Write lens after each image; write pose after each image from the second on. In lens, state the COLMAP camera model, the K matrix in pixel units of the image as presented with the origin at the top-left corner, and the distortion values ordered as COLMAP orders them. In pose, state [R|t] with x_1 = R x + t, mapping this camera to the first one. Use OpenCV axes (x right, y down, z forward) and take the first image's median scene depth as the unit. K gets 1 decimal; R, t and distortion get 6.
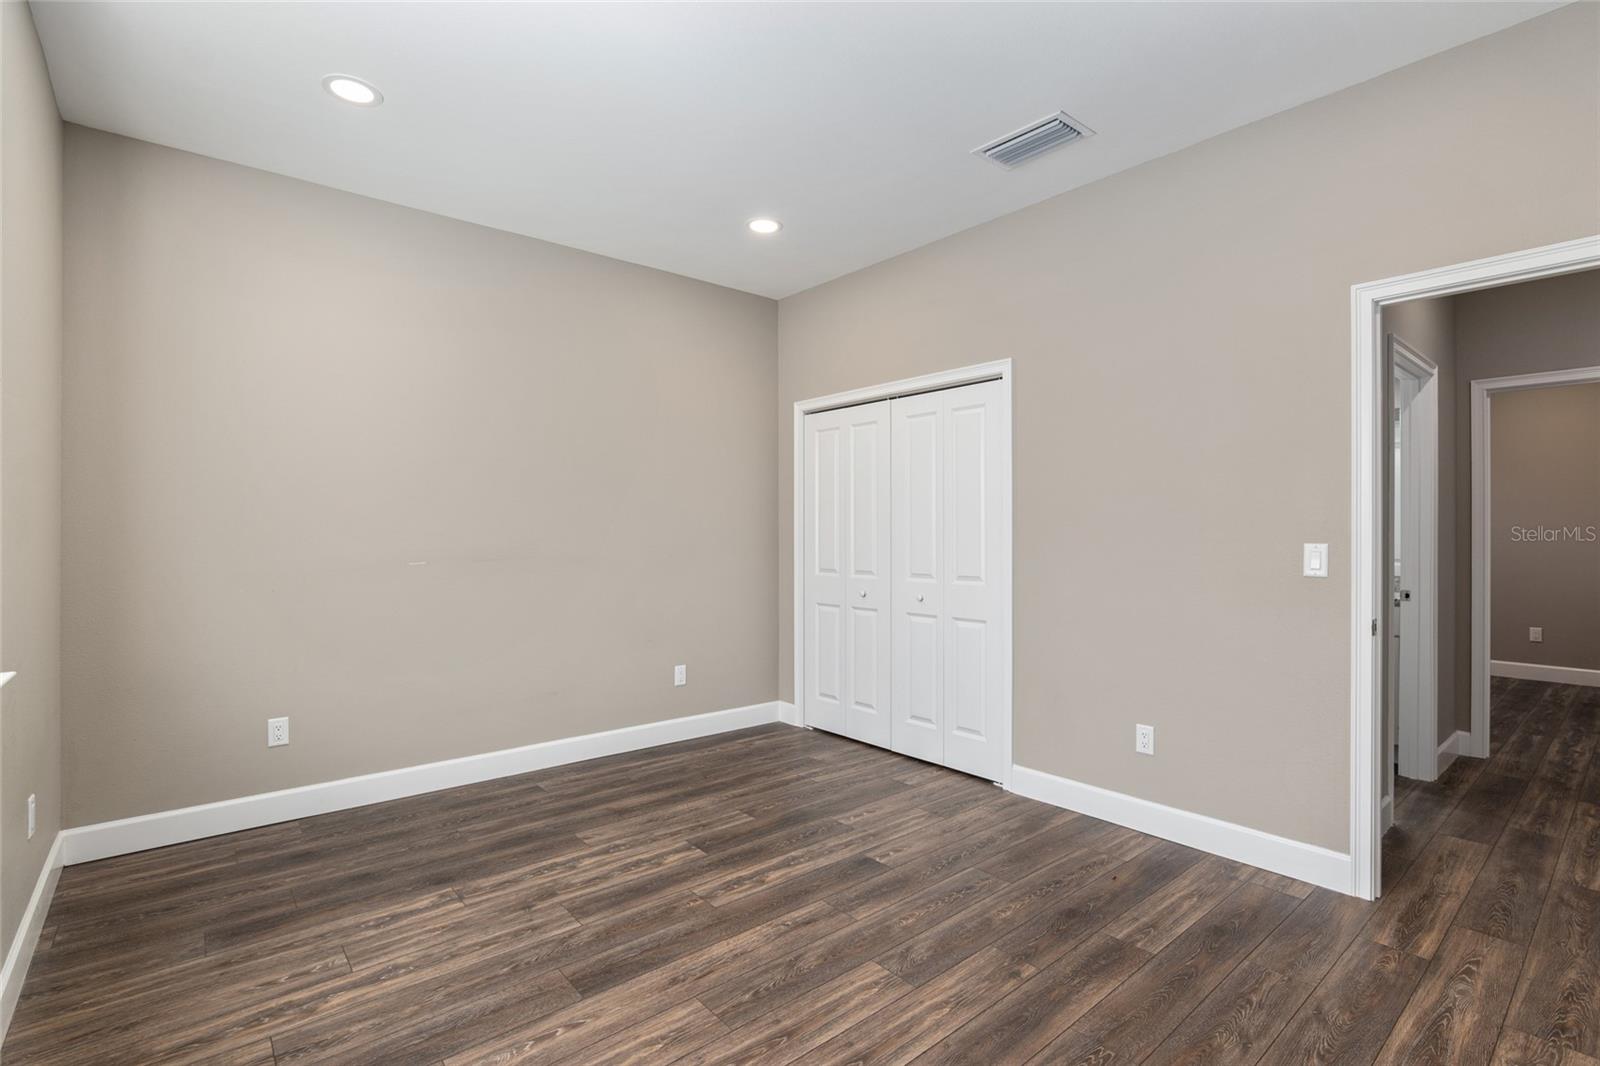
lens RADIAL K [[747.1, 0, 796.8], [0, 747.1, 533.2], [0, 0, 1]] dist [-0.020487, 0.002447]
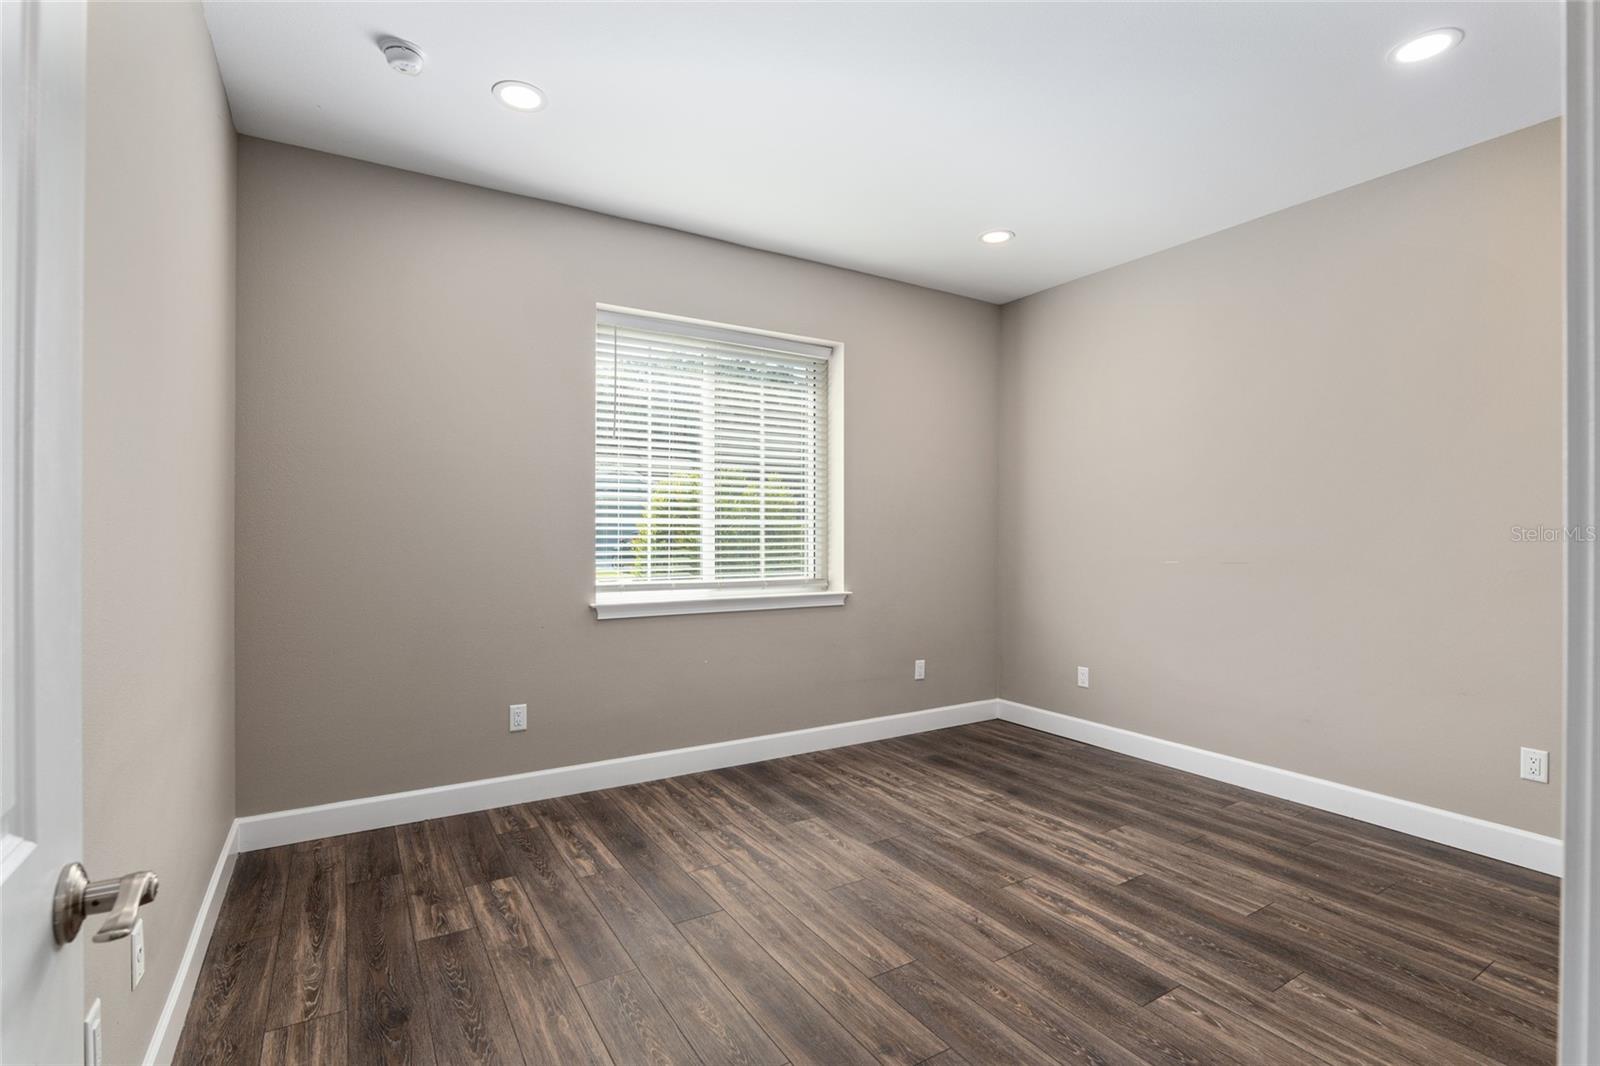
lens RADIAL K [[747.1, 0, 796.0], [0, 747.1, 532.3], [0, 0, 1]] dist [-0.020487, 0.002447]
pose [[-0.148454, 0.000986, -0.988919, 0.862259], [-0.005463, 0.999983, 0.001817, -0.002626], [0.988904, 0.005672, -0.148446, 0.760822]]
